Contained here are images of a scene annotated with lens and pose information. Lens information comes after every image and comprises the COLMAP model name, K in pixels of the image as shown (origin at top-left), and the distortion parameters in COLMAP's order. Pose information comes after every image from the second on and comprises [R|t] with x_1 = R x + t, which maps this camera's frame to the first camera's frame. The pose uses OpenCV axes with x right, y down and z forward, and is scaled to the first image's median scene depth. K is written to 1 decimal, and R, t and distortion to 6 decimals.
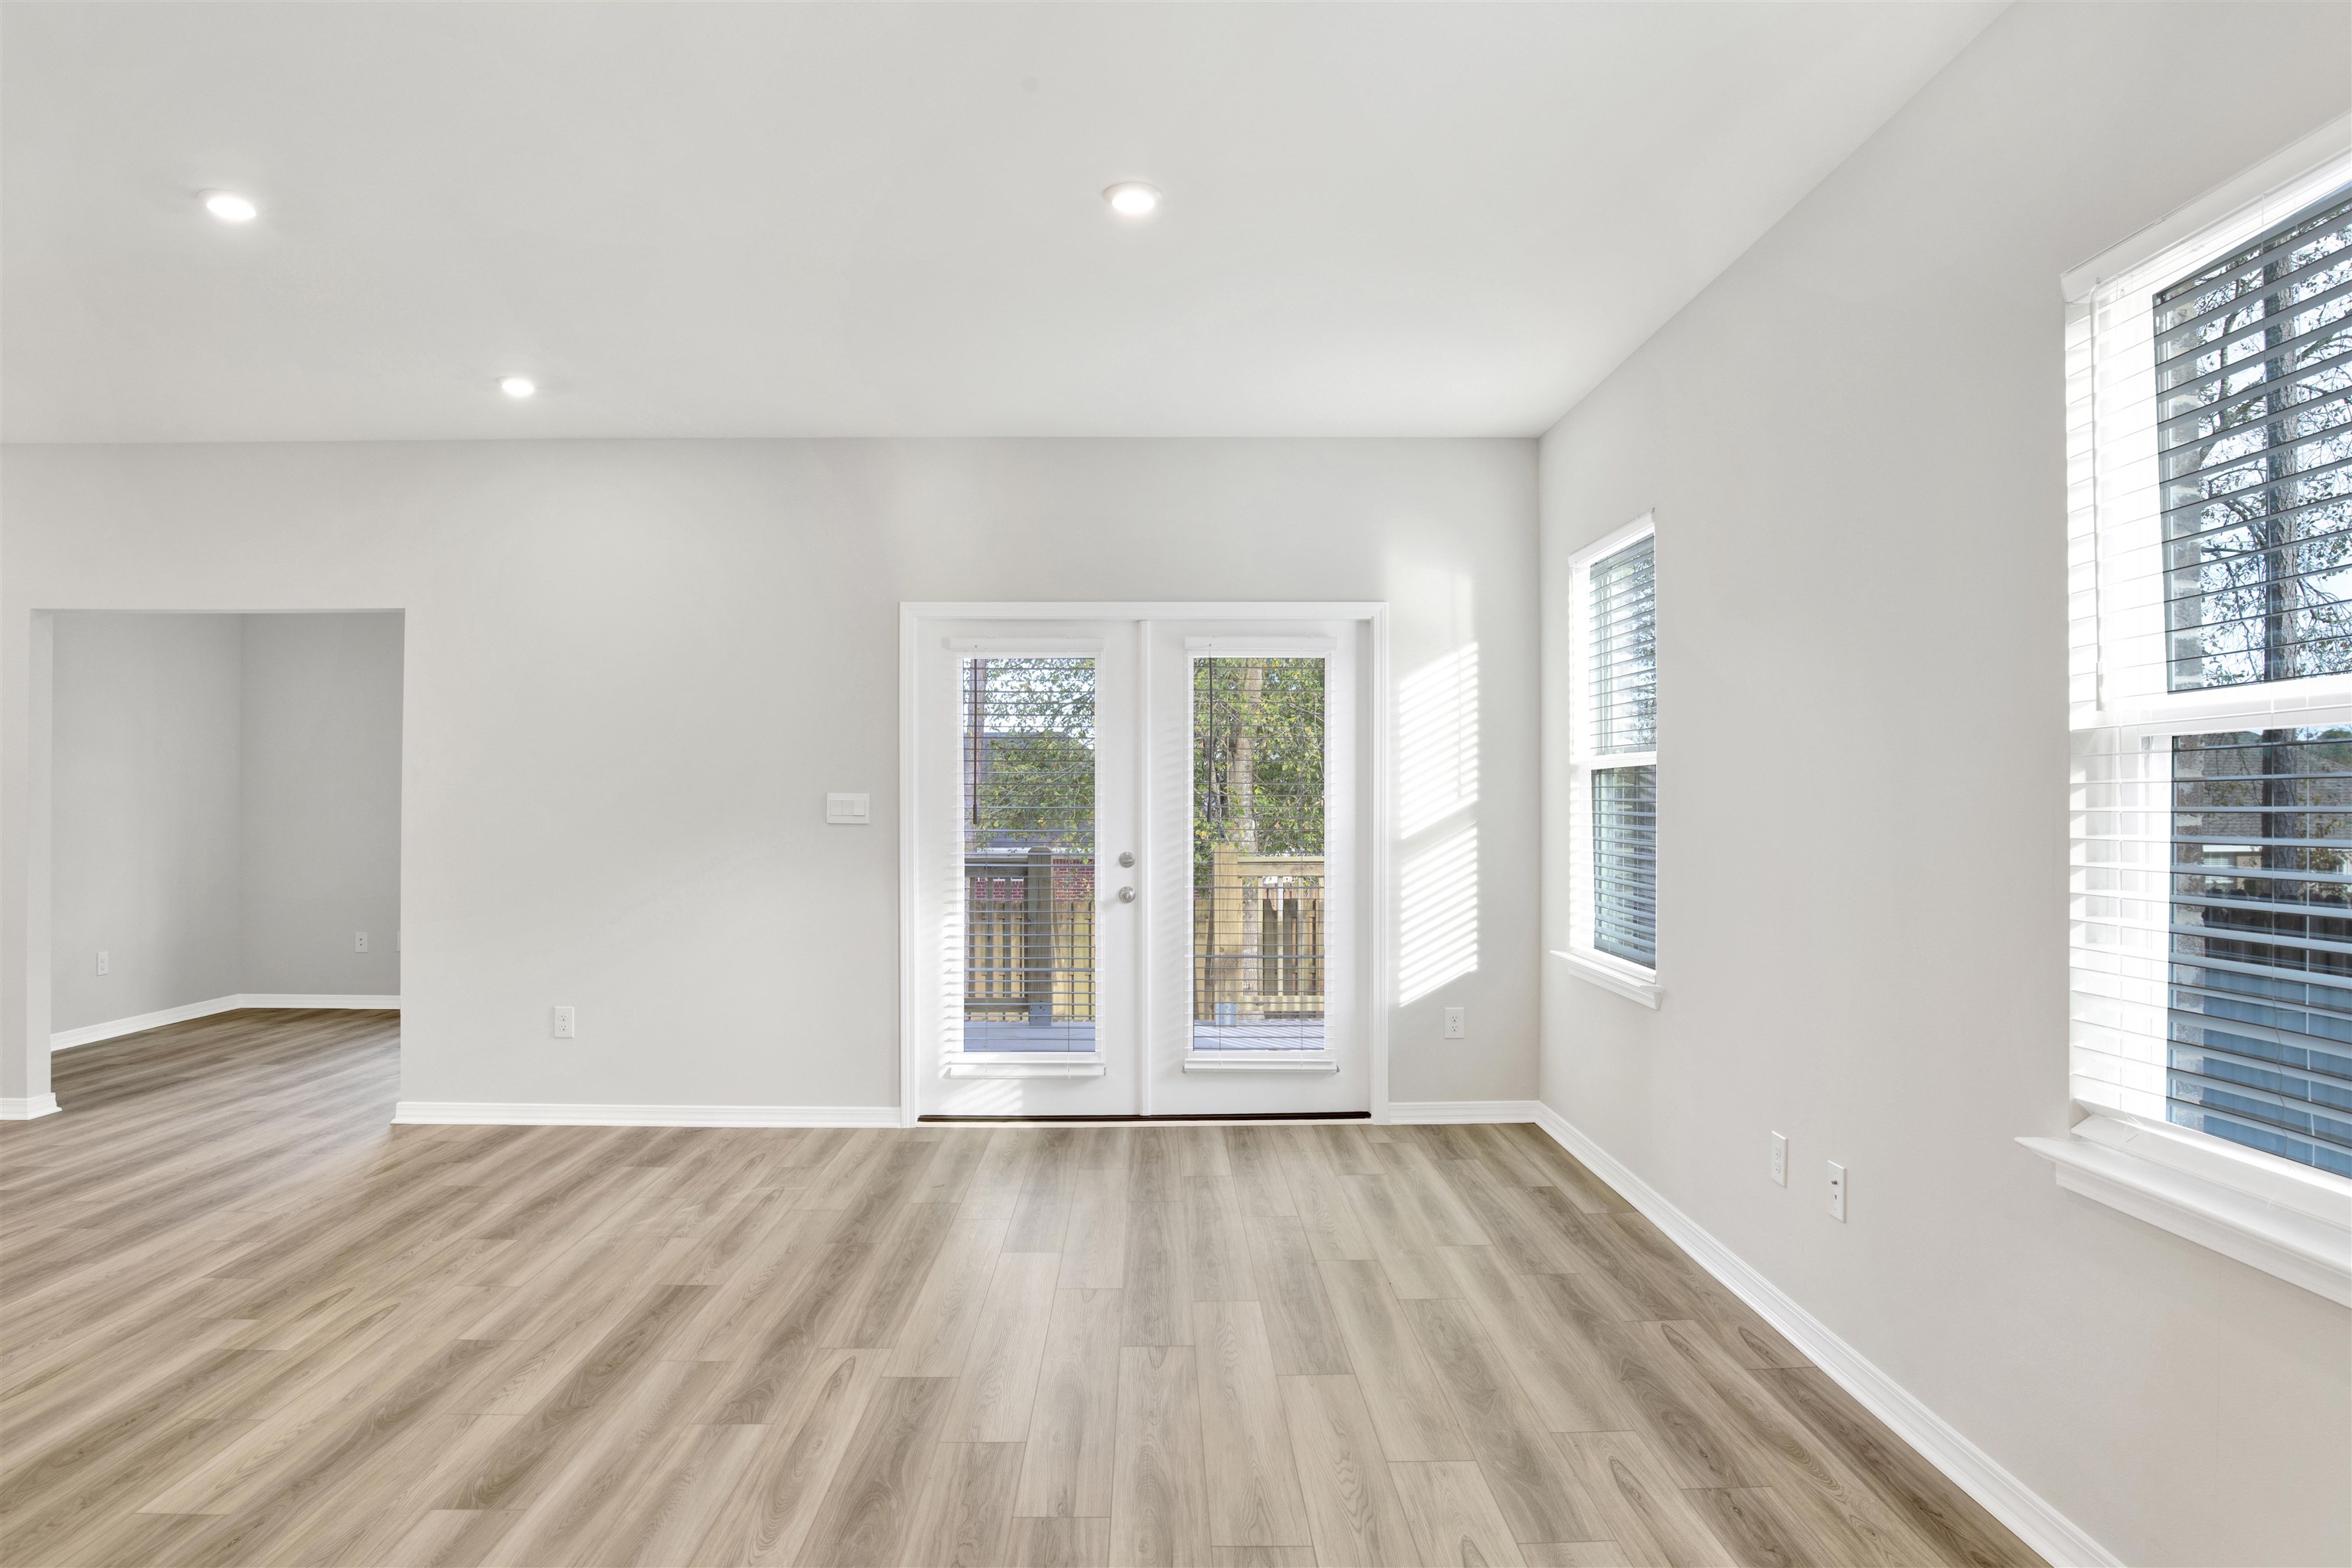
lens RADIAL K [[1393.2, 0, 1175.0], [0, 1393.2, 793.3], [0, 0, 1]] dist [-0.000275, 0.000108]
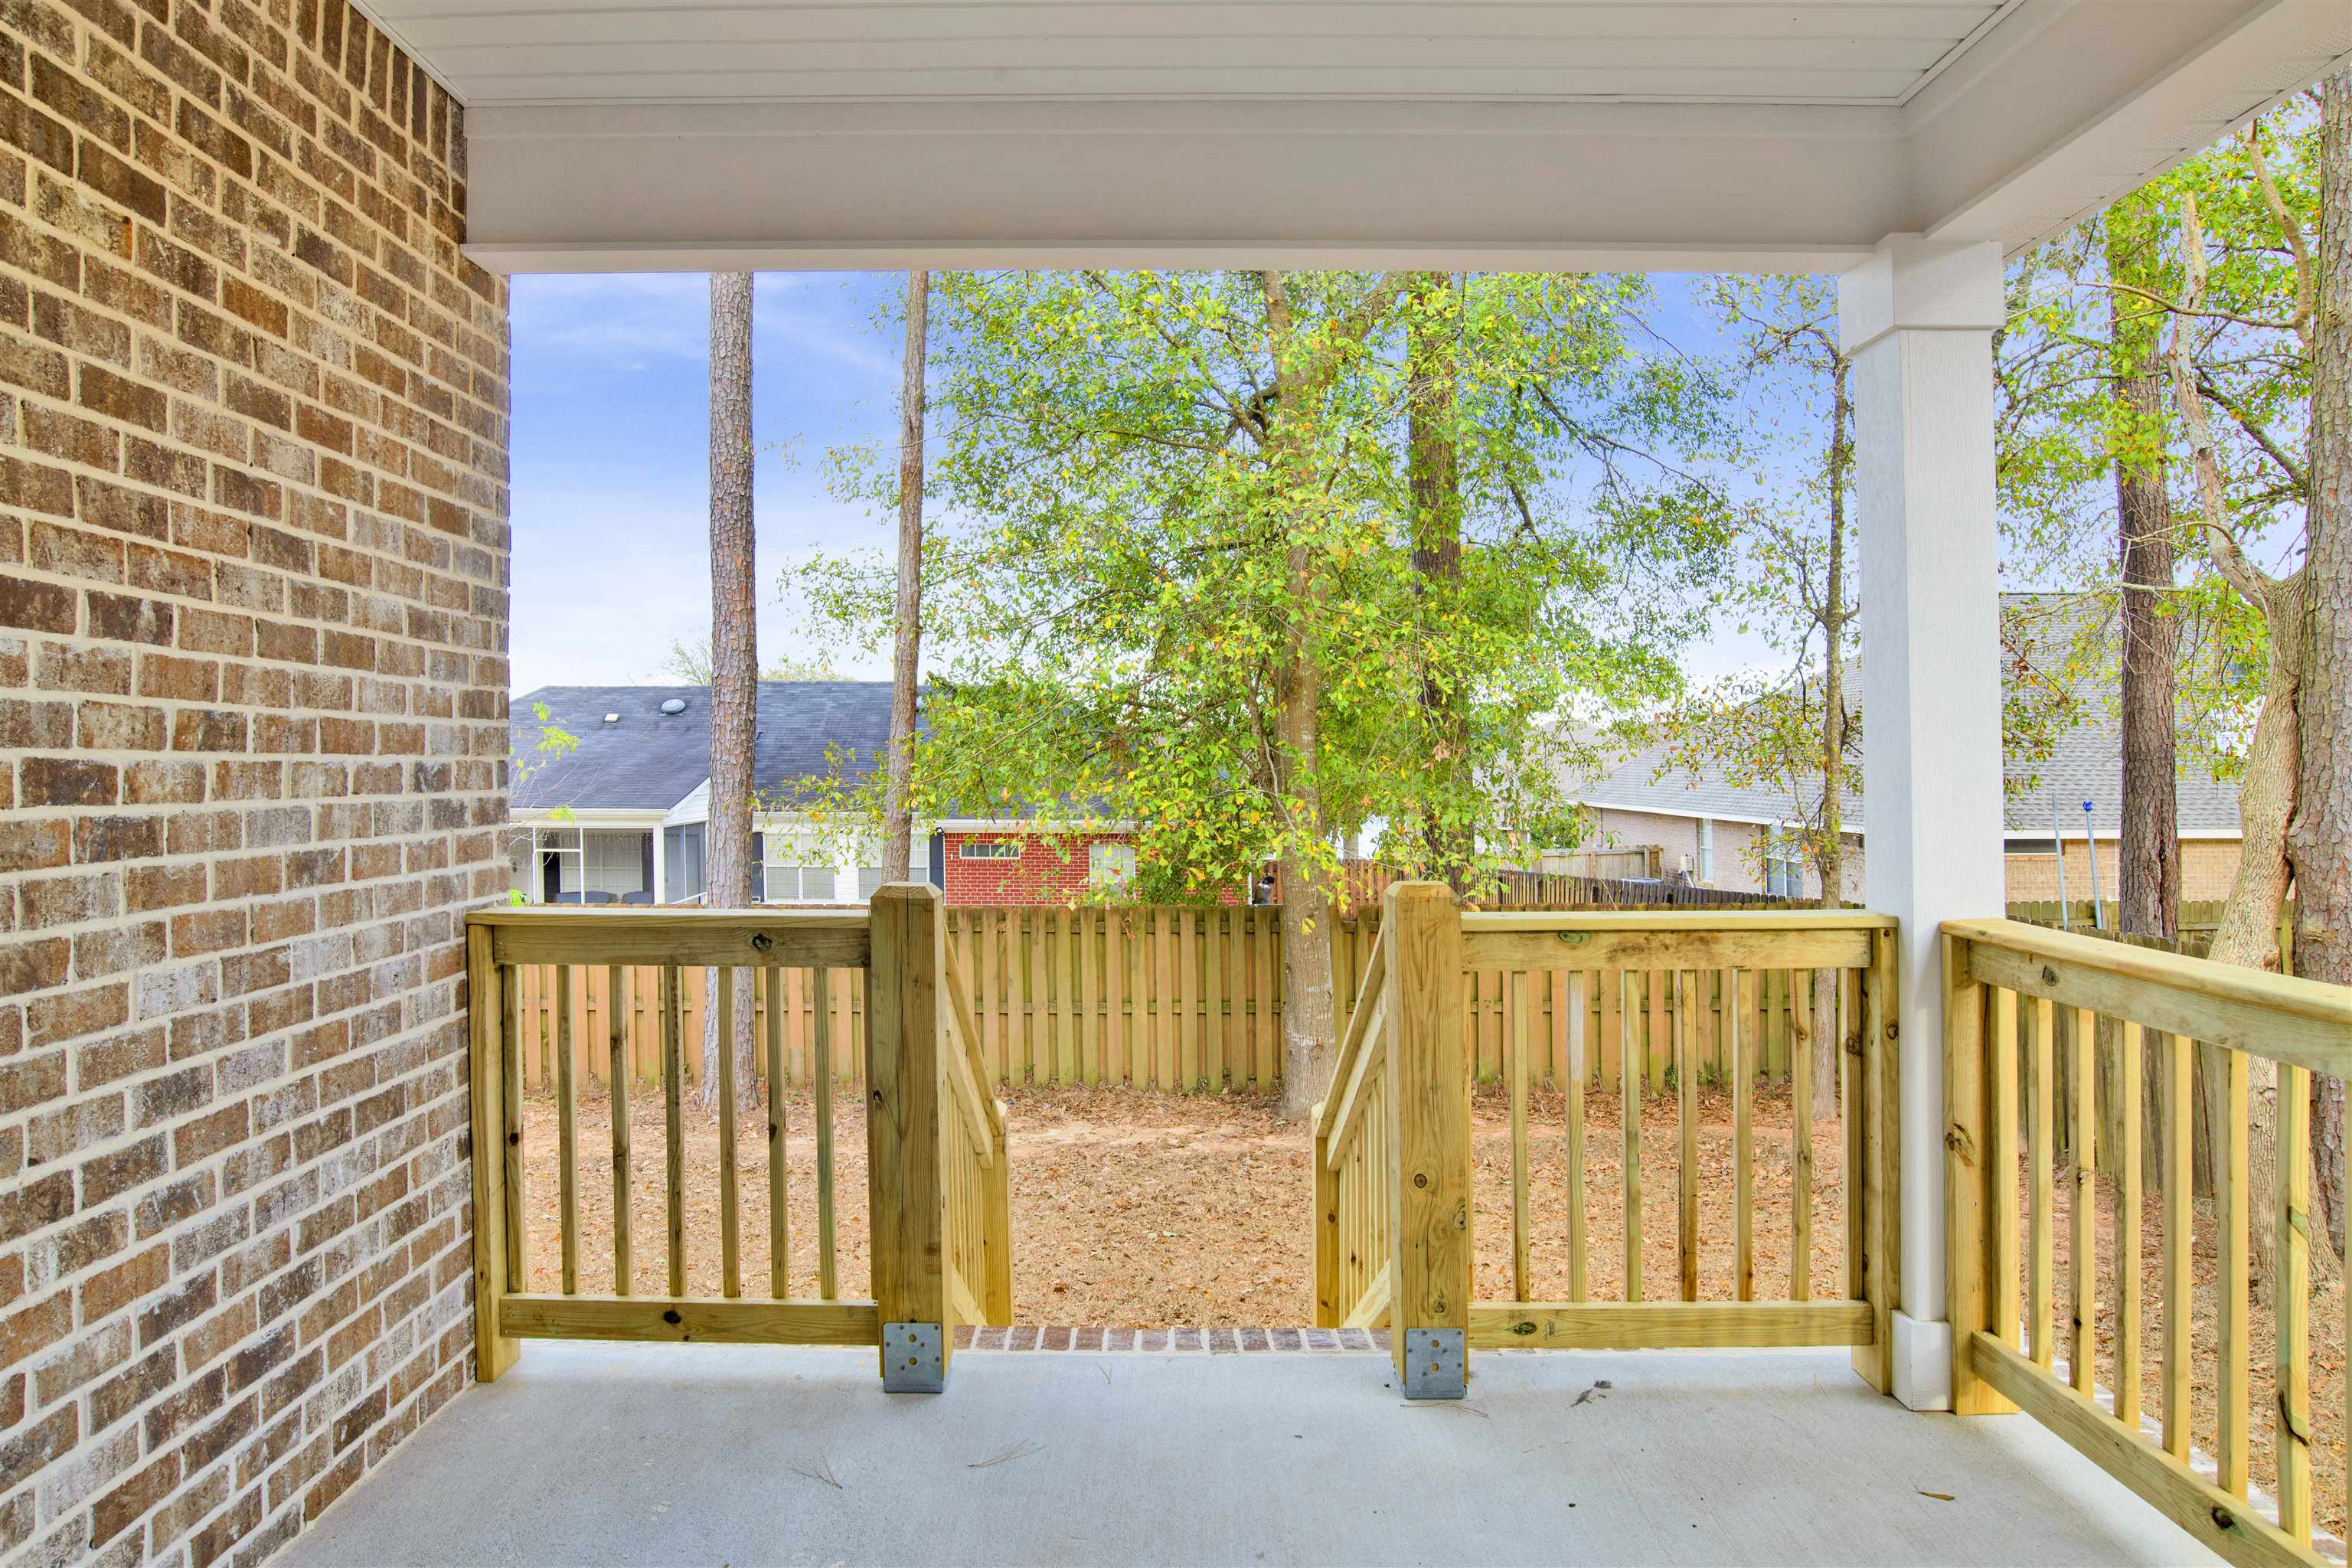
lens RADIAL K [[1372.4, 0, 1173.5], [0, 1372.4, 774.2], [0, 0, 1]] dist [-0.036740, 0.000596]
pose [[0.999987, -0.000265, 0.004996, -0.016203], [0.000199, 0.999912, 0.013245, 0.001893], [-0.004999, -0.013244, 0.999900, 0.325562]]
